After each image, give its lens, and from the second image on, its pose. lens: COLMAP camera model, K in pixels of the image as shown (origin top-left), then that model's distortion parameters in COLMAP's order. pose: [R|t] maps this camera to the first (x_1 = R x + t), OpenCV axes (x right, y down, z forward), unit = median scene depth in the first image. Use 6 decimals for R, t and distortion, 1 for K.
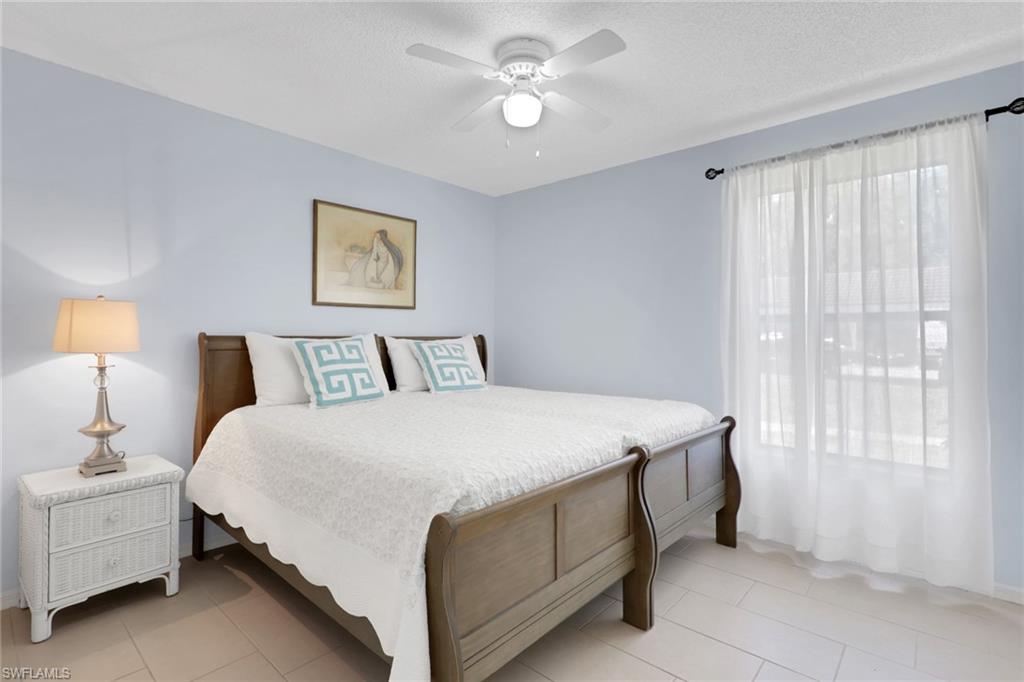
lens RADIAL K [[480.2, 0, 510.4], [0, 480.2, 333.5], [0, 0, 1]] dist [-0.009595, 0.000337]
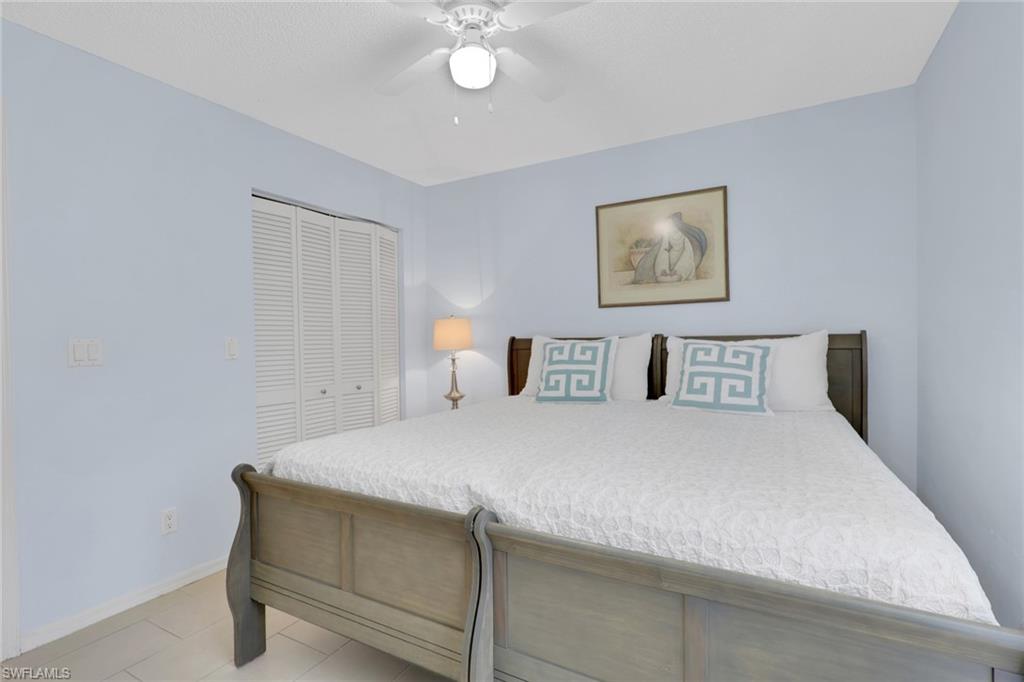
lens RADIAL K [[480.2, 0, 514.9], [0, 480.2, 349.6], [0, 0, 1]] dist [-0.009595, 0.000337]
pose [[0.237140, 0.015395, -0.971354, 0.567772], [0.020979, 0.999560, 0.020964, 0.005889], [0.971249, -0.025350, 0.236713, 0.569395]]
